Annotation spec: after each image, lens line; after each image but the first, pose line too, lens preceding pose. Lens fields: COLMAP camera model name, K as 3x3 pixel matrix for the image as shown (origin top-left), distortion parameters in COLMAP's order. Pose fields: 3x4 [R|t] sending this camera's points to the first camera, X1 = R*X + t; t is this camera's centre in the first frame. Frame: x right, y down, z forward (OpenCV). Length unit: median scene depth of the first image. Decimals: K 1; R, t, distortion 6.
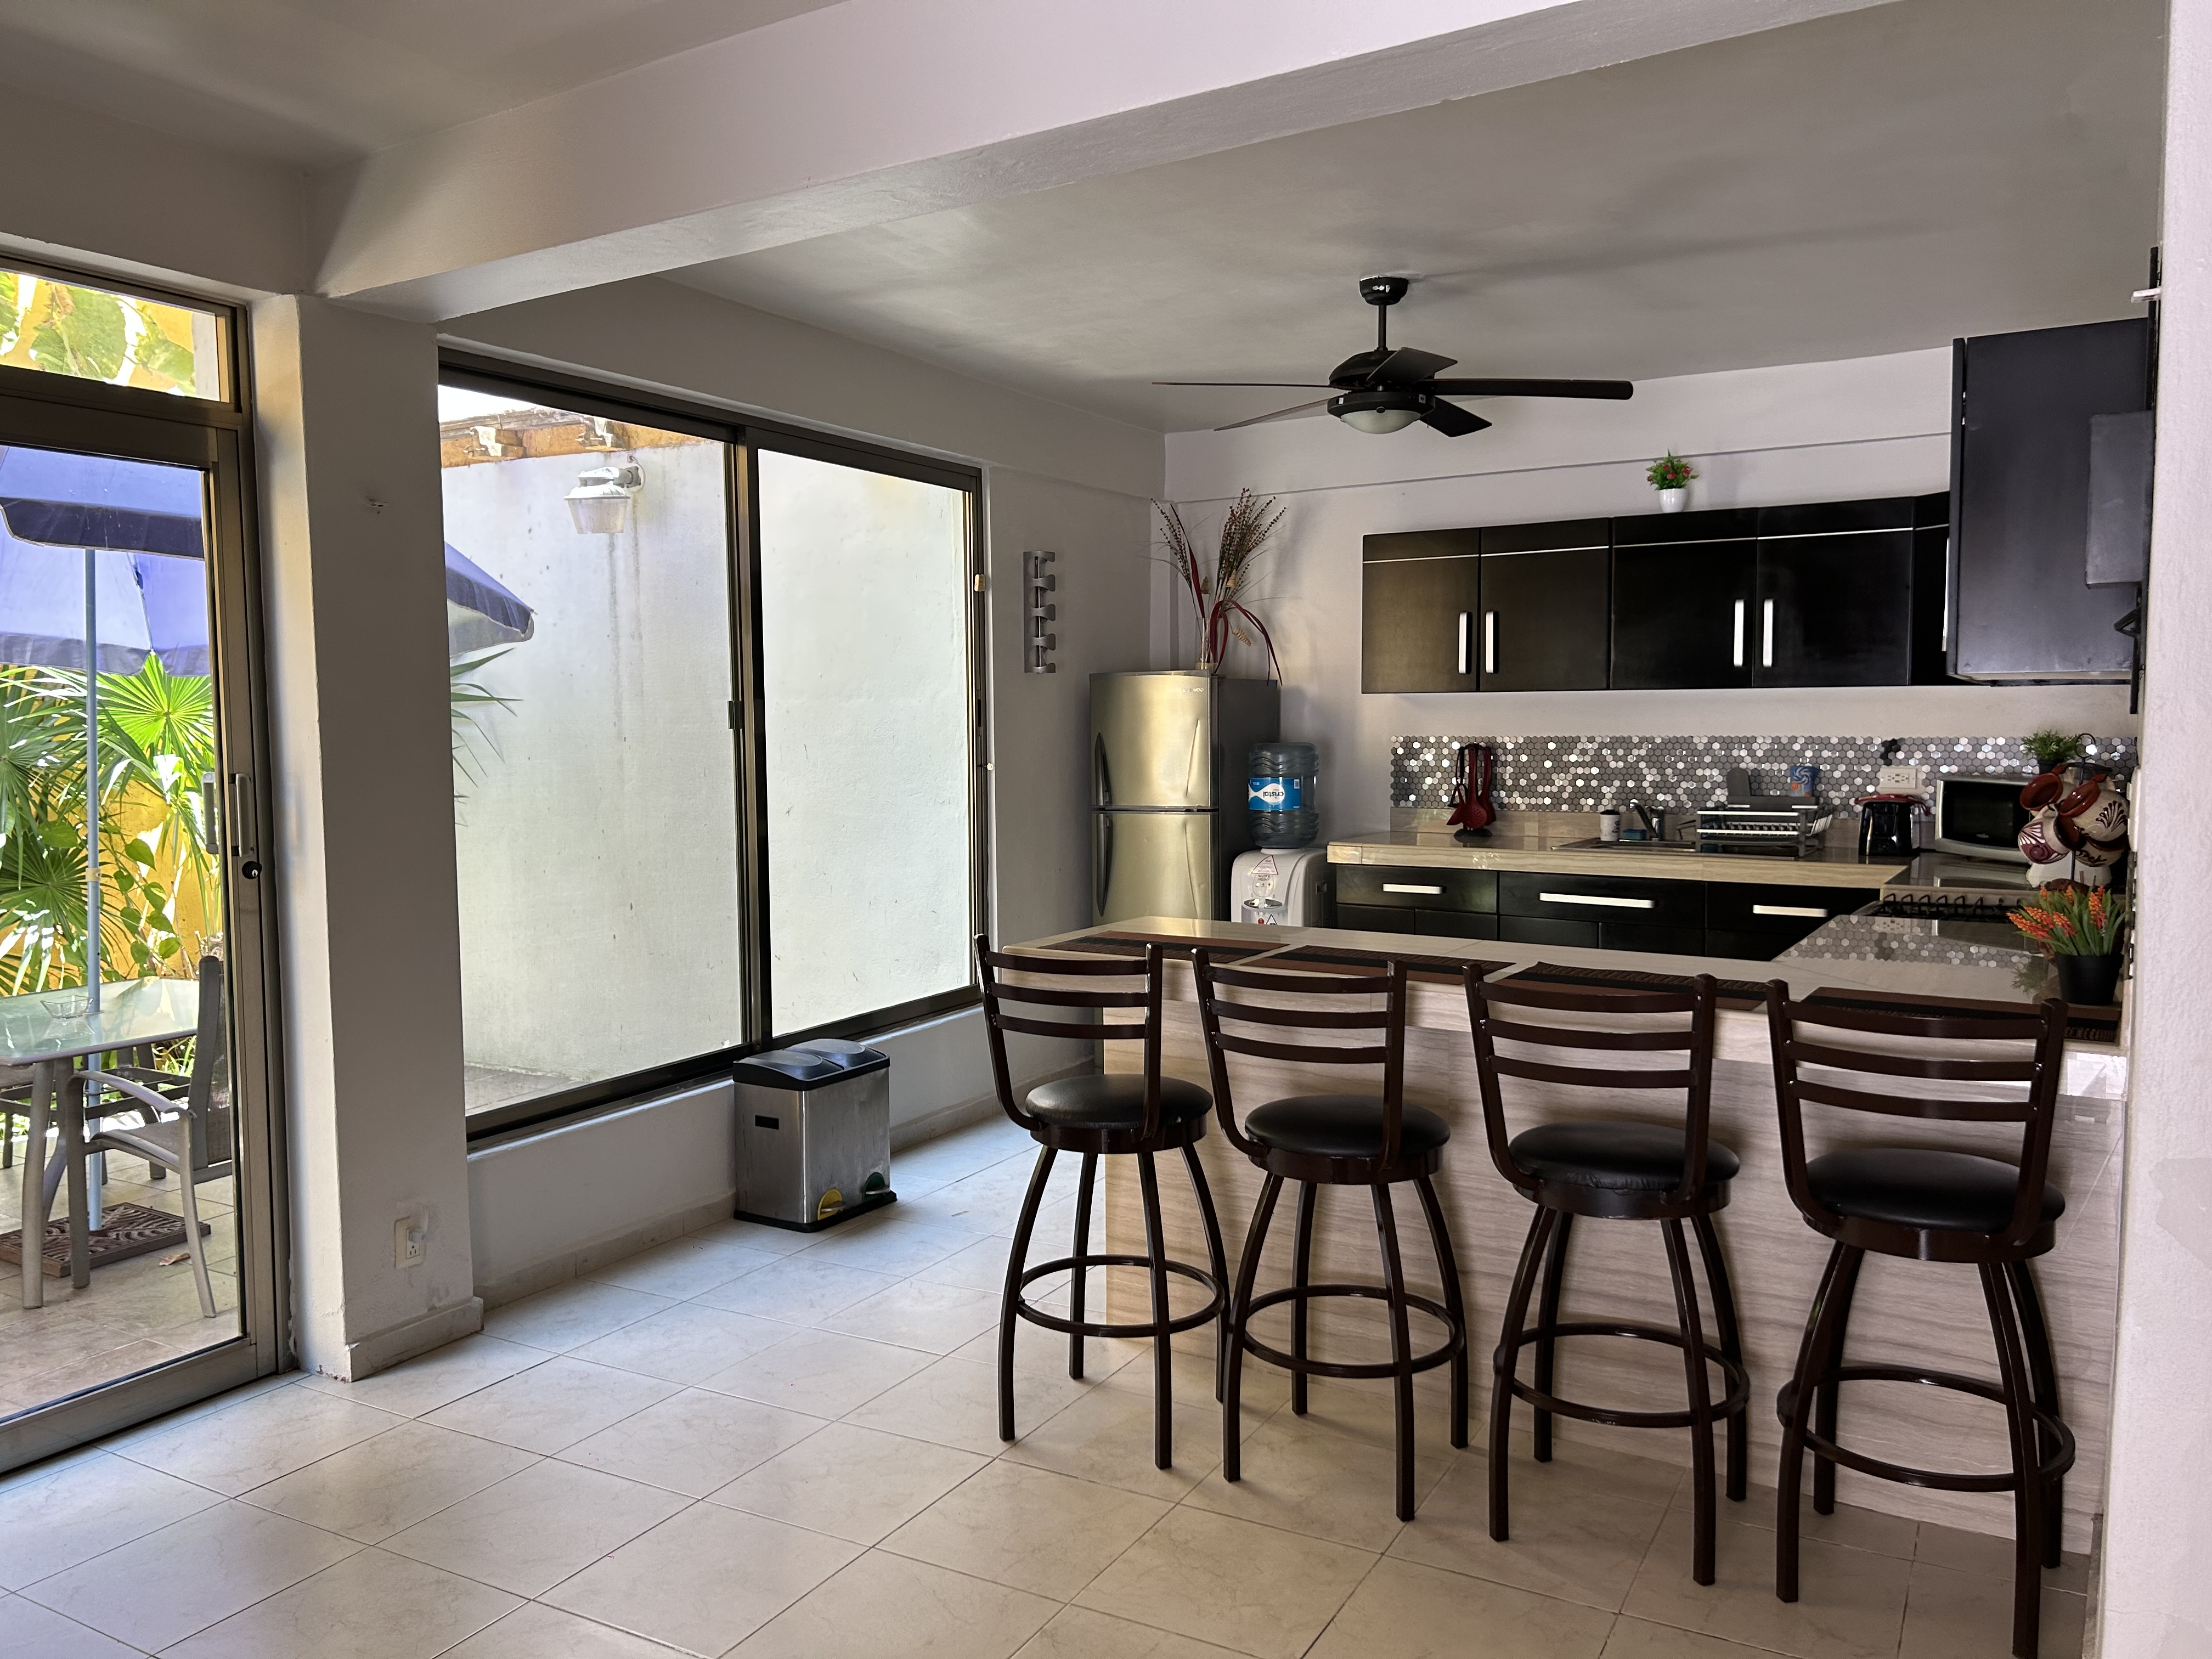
lens RADIAL K [[1666.4, 0, 1105.1], [0, 1666.4, 831.1], [0, 0, 1]] dist [0.053907, -0.051144]
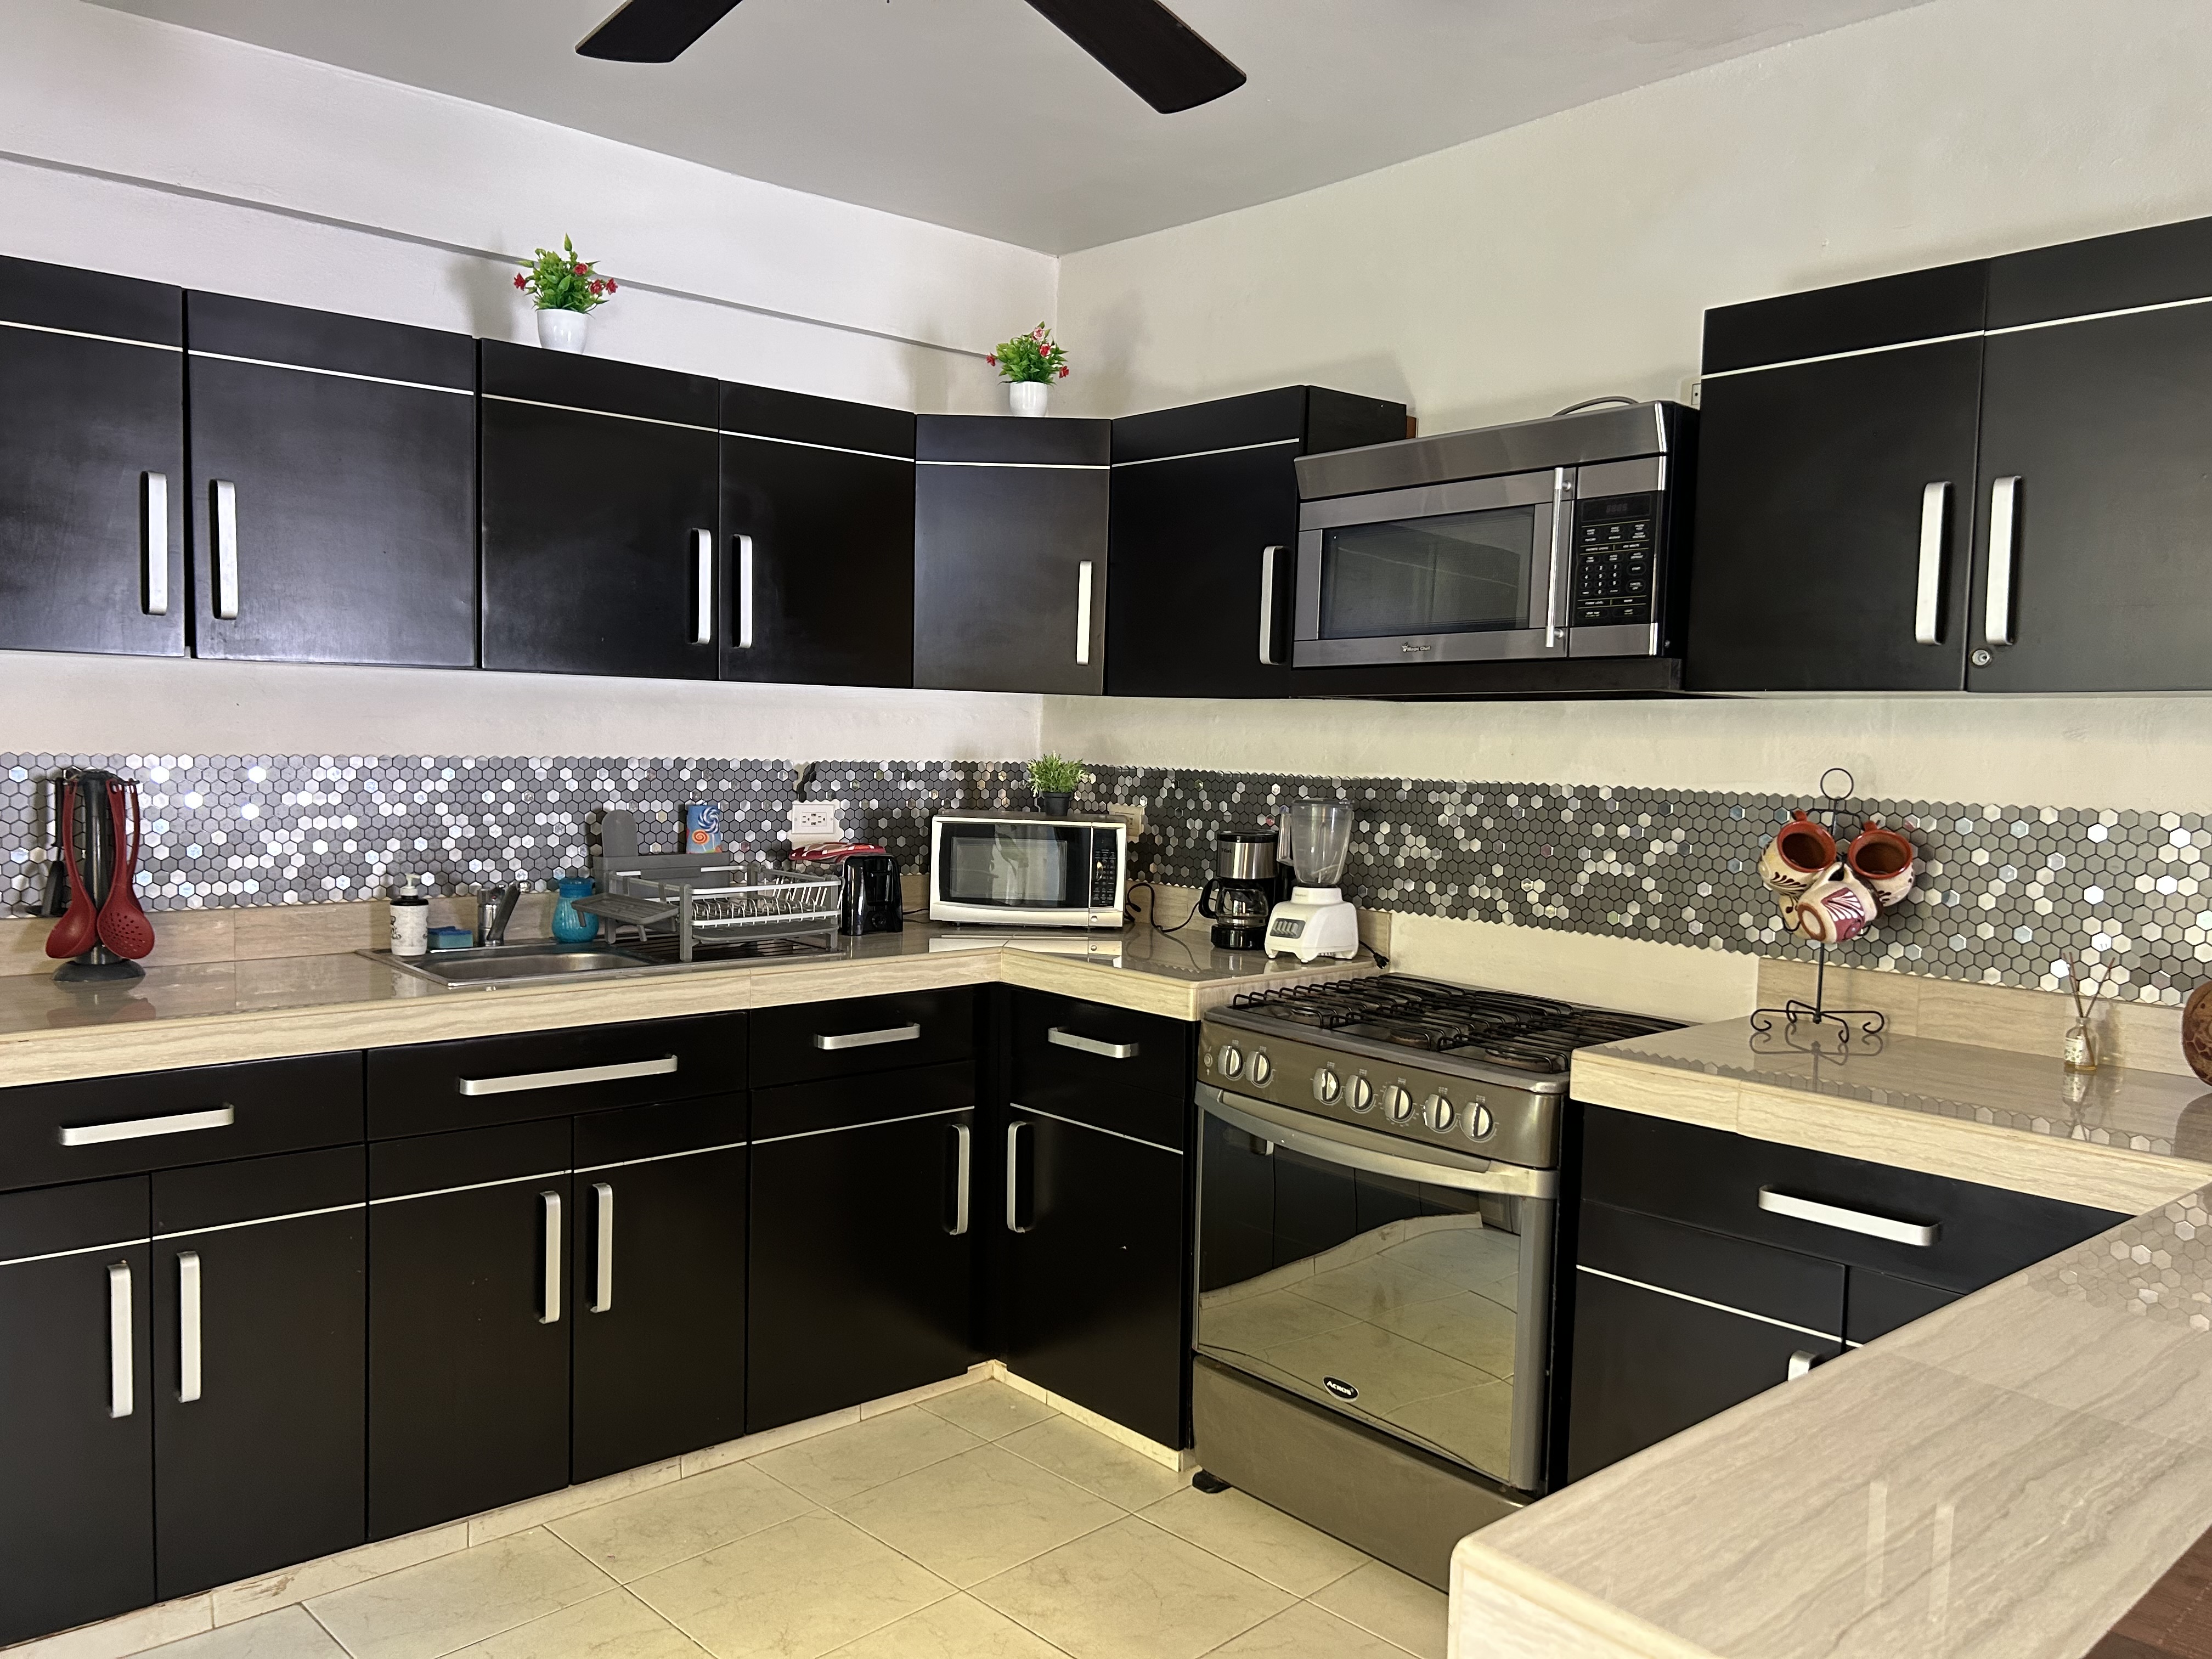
lens RADIAL K [[1666.4, 0, 1107.6], [0, 1666.4, 833.0], [0, 0, 1]] dist [0.053907, -0.051144]
pose [[0.300933, -0.044522, 0.952605, -0.136404], [0.047087, 0.998385, 0.031787, -0.039120], [-0.952482, 0.035289, 0.302543, 0.631144]]
